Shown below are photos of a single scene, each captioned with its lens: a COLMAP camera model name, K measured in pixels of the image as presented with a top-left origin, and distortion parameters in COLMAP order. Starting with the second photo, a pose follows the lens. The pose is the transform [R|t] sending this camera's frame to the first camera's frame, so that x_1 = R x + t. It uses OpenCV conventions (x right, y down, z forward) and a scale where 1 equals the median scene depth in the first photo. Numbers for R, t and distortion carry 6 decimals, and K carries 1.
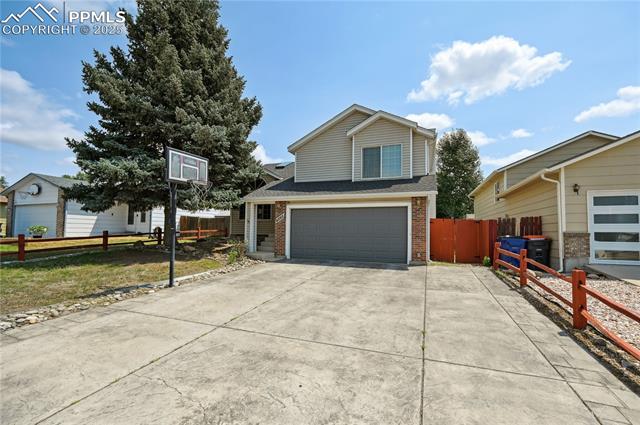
lens RADIAL K [[261.2, 0, 317.6], [0, 261.2, 212.3], [0, 0, 1]] dist [-0.002948, 0.000727]
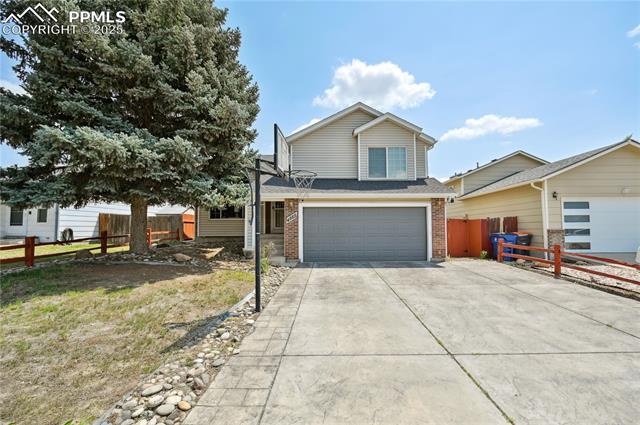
lens RADIAL K [[261.2, 0, 318.7], [0, 261.2, 212.0], [0, 0, 1]] dist [-0.002948, 0.000727]
pose [[0.938162, 0.006787, 0.346131, -0.432516], [-0.009757, 0.999929, 0.006838, -0.004720], [-0.346060, -0.009793, 0.938161, 0.156393]]
